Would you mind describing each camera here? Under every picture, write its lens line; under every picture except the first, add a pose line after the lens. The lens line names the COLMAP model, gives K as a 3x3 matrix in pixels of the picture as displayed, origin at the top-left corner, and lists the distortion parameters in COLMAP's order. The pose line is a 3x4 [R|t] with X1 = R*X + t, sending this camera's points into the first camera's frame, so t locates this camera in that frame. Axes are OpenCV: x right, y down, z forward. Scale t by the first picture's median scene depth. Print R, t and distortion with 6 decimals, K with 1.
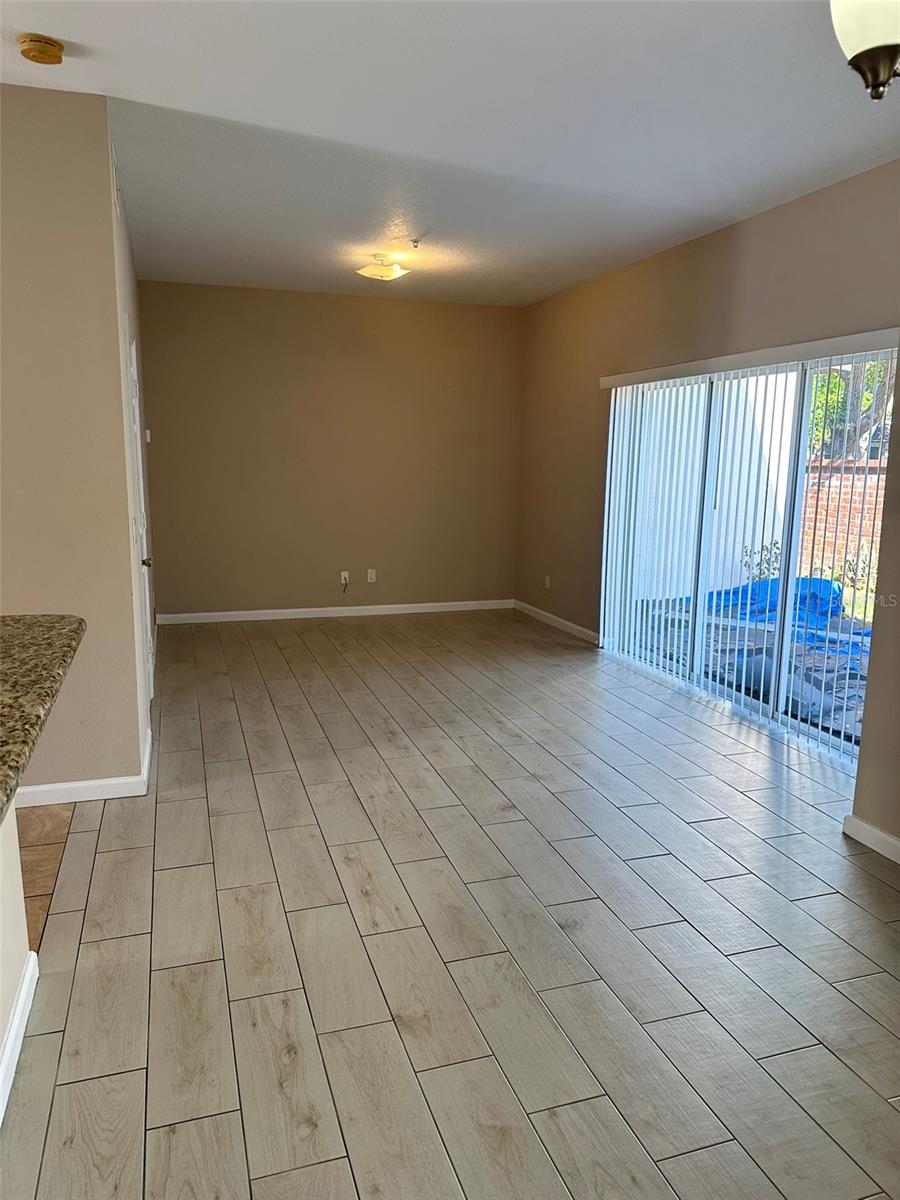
lens RADIAL K [[841.1, 0, 454.3], [0, 841.1, 601.5], [0, 0, 1]] dist [0.063348, -0.088681]
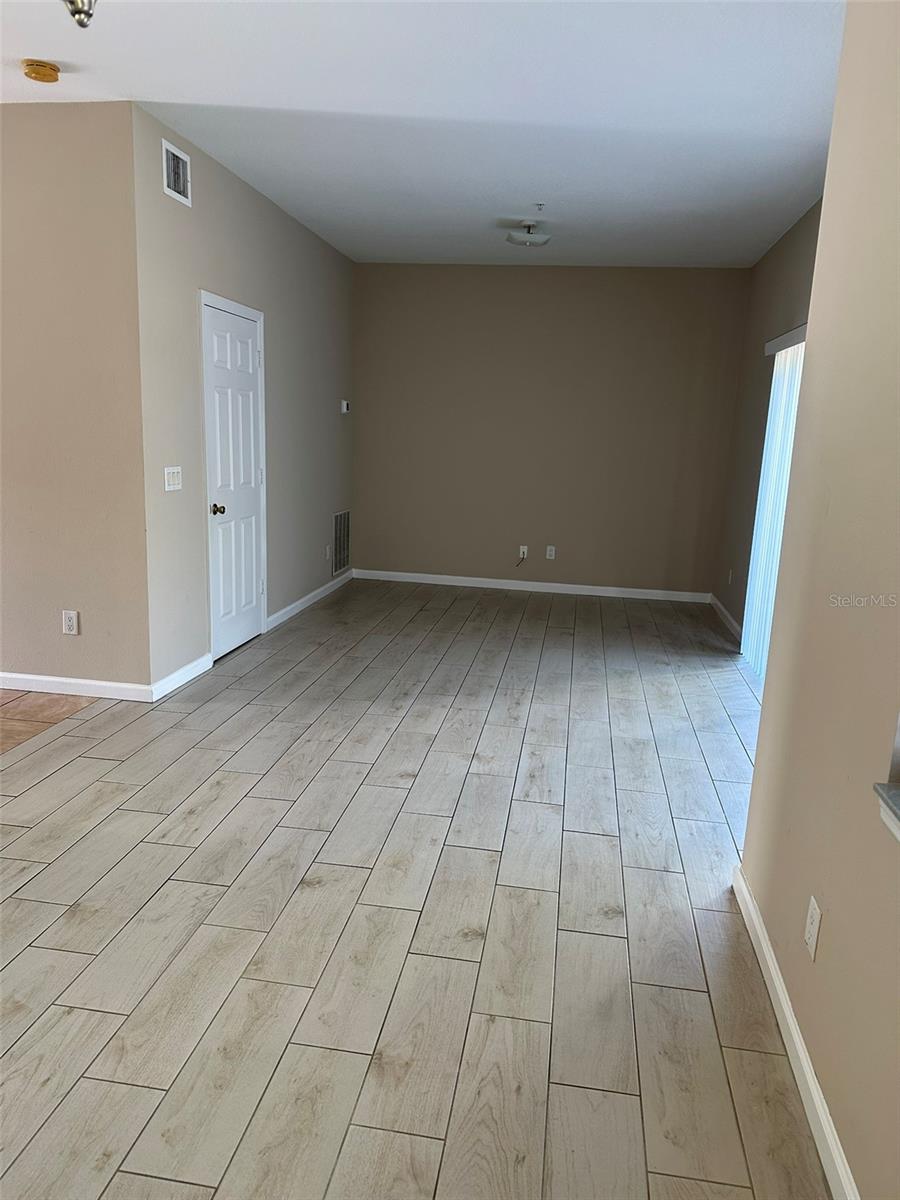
lens RADIAL K [[845.9, 0, 450.0], [0, 845.9, 600.0], [0, 0, 1]] dist [0.061662, -0.093551]
pose [[0.890086, 0.115869, -0.440818, 0.416814], [-0.109543, 0.993182, 0.039872, -0.003775], [0.442433, 0.012799, 0.896710, 0.104932]]
